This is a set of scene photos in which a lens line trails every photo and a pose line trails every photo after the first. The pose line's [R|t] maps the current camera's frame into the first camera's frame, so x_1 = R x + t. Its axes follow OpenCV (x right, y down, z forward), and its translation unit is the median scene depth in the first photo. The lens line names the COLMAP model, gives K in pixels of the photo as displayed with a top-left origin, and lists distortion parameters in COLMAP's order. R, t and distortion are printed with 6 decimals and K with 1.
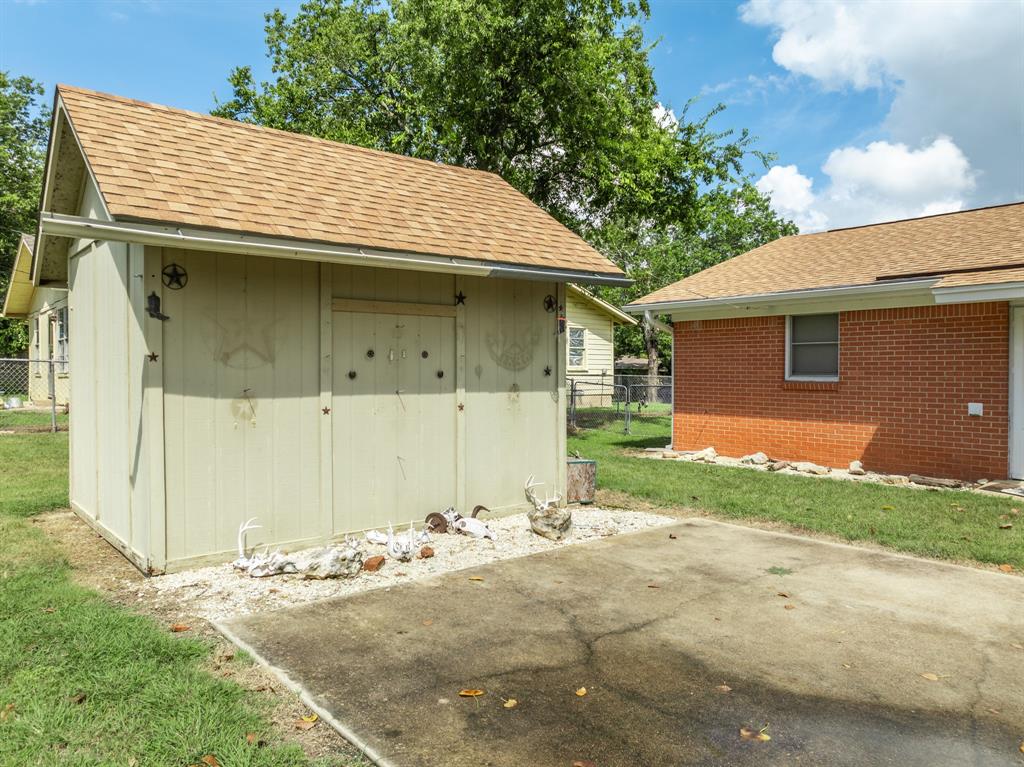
lens RADIAL K [[720.2, 0, 512.8], [0, 720.2, 378.7], [0, 0, 1]] dist [-0.030592, 0.018188]
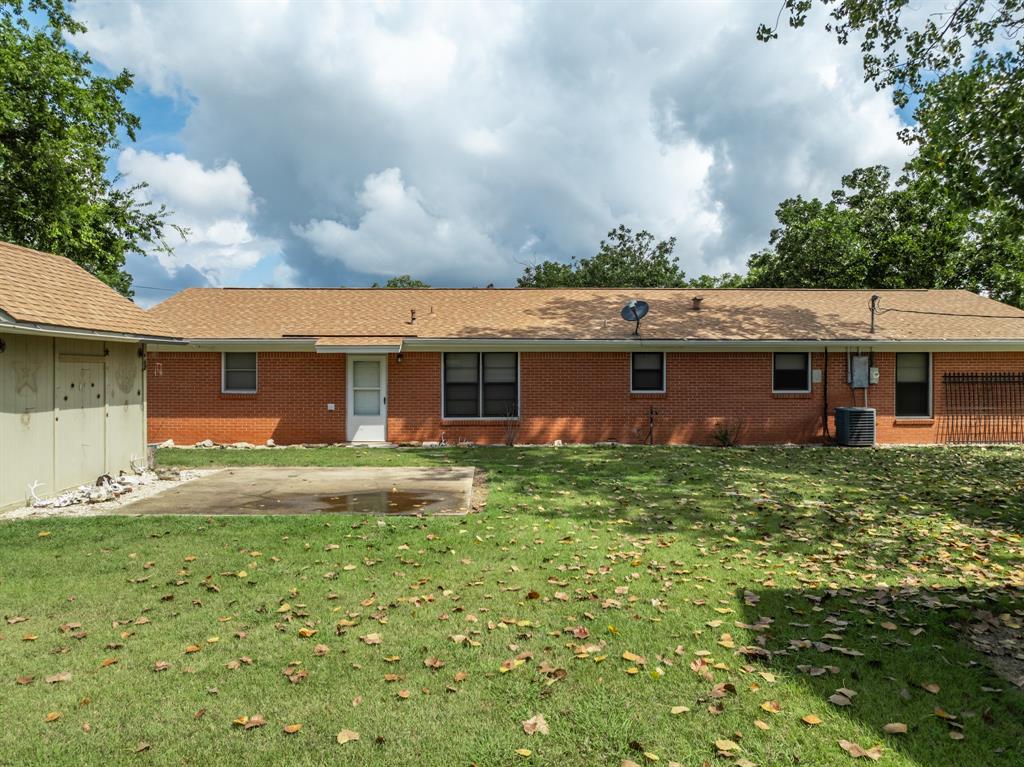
lens RADIAL K [[731.0, 0, 512.0], [0, 731.0, 383.5], [0, 0, 1]] dist [-0.022497, 0.005004]
pose [[0.610118, -0.007394, 0.792276, -0.534874], [0.006532, 0.999969, 0.004302, -0.023028], [-0.792284, 0.002550, 0.610147, -0.518112]]
